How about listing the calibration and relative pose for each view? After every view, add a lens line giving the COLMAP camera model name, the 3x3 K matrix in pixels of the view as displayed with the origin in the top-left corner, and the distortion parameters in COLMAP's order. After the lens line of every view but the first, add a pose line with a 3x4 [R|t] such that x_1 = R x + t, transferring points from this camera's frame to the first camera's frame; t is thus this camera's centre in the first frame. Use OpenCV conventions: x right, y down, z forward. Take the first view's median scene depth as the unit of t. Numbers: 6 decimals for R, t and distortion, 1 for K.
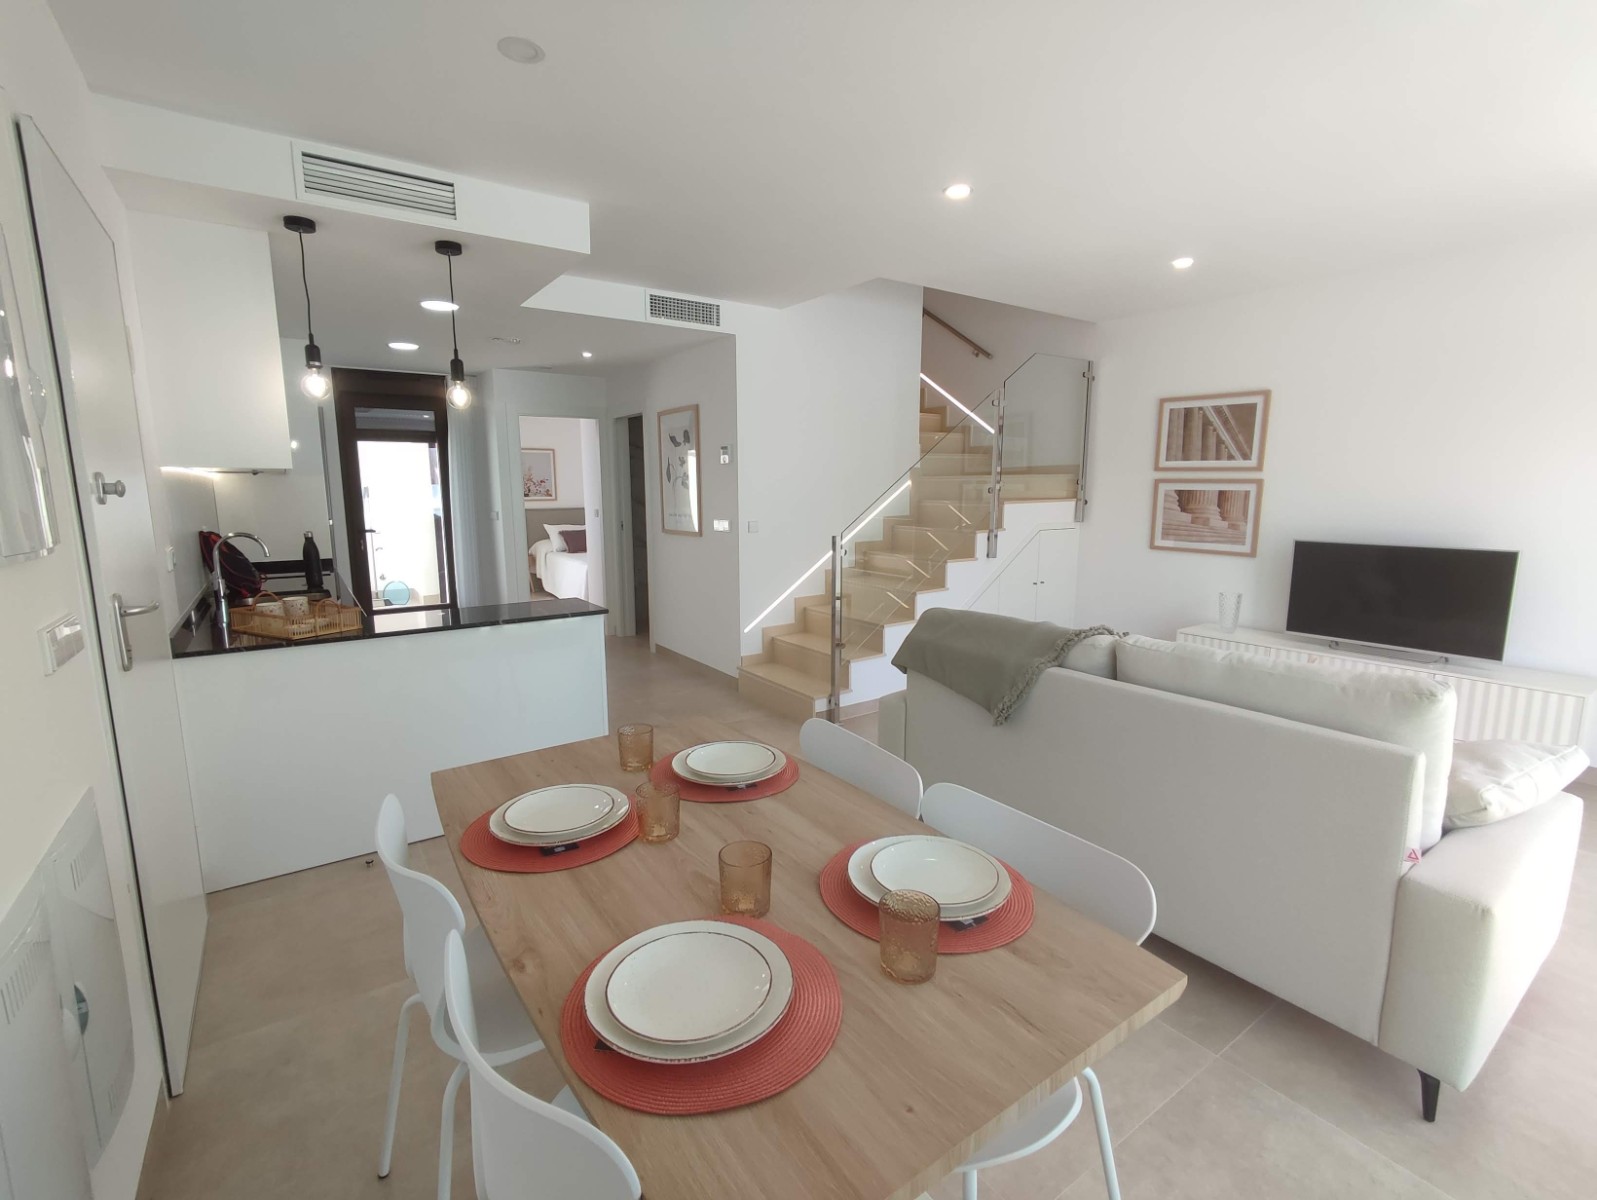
lens RADIAL K [[734.8, 0, 799.5], [0, 734.8, 600.5], [0, 0, 1]] dist [-0.000690, -0.000009]
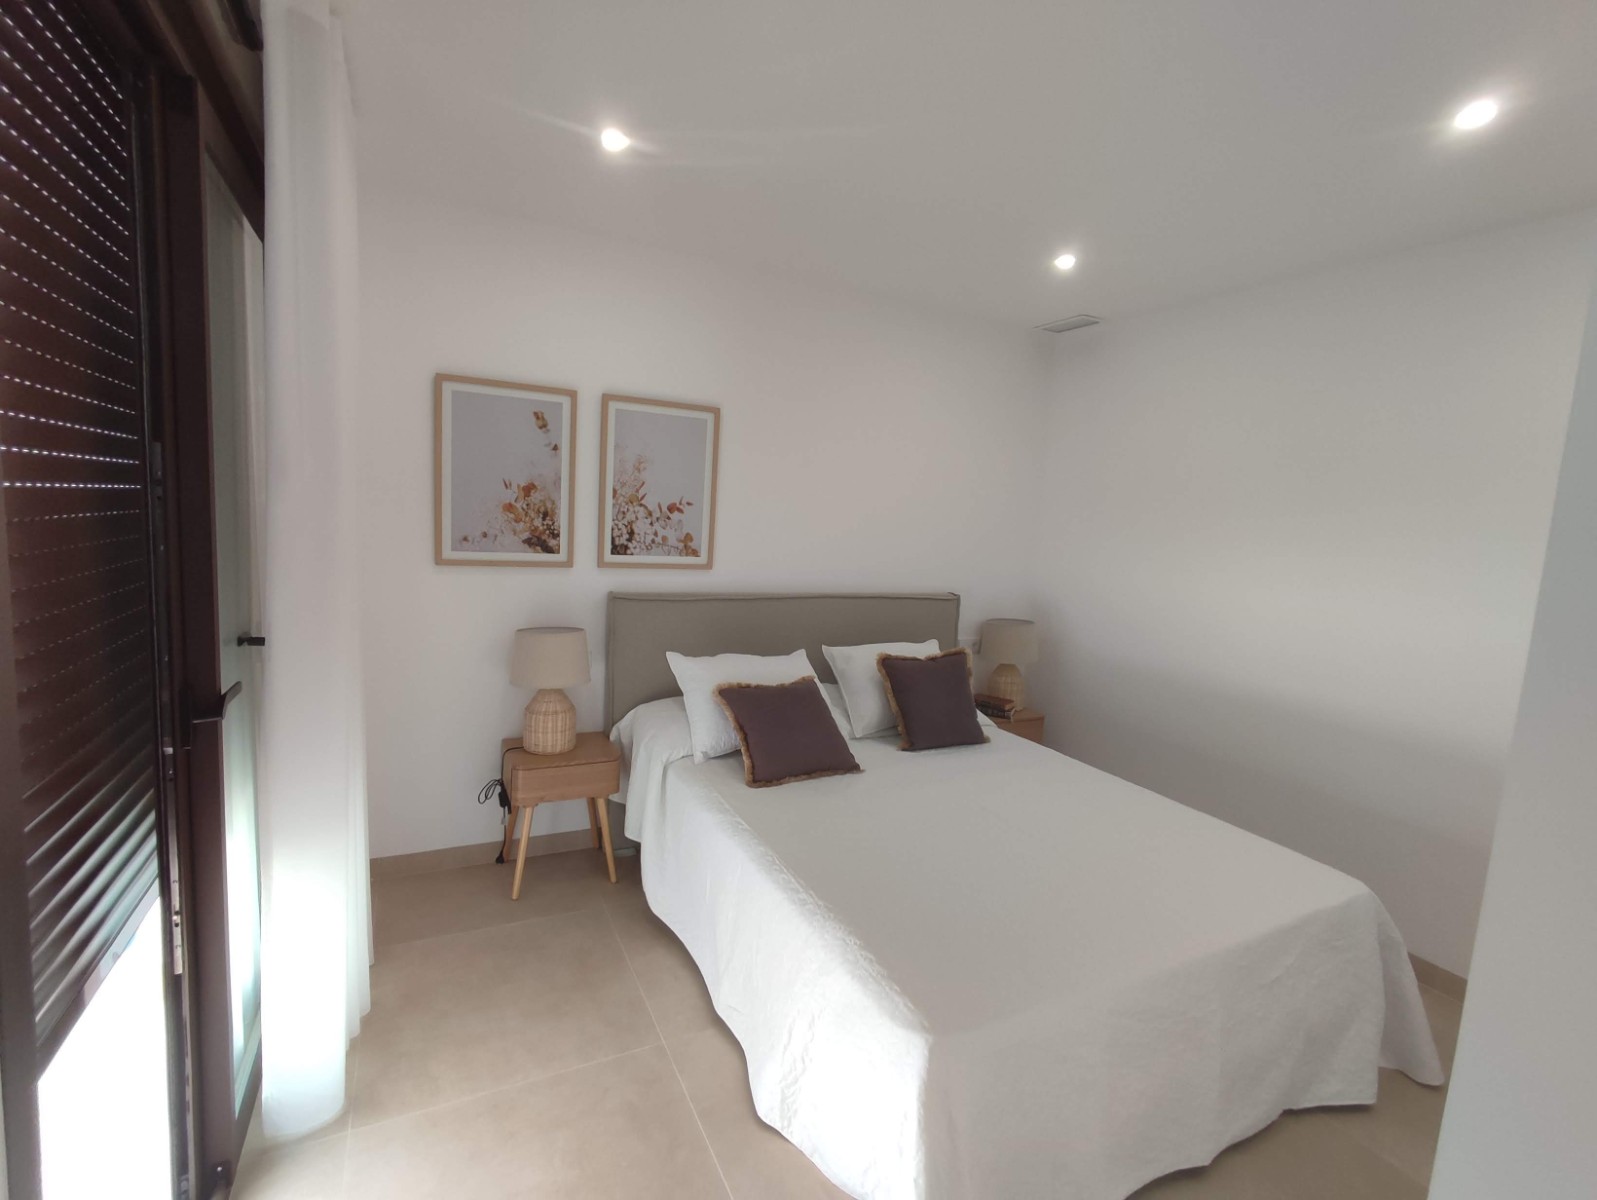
lens RADIAL K [[734.8, 0, 799.2], [0, 734.8, 599.9], [0, 0, 1]] dist [-0.000690, -0.000009]
pose [[0.988609, 0.074570, -0.130737, -0.255293], [-0.081262, 0.995602, -0.046614, -0.113439], [0.126686, 0.056707, 0.990321, 0.704314]]
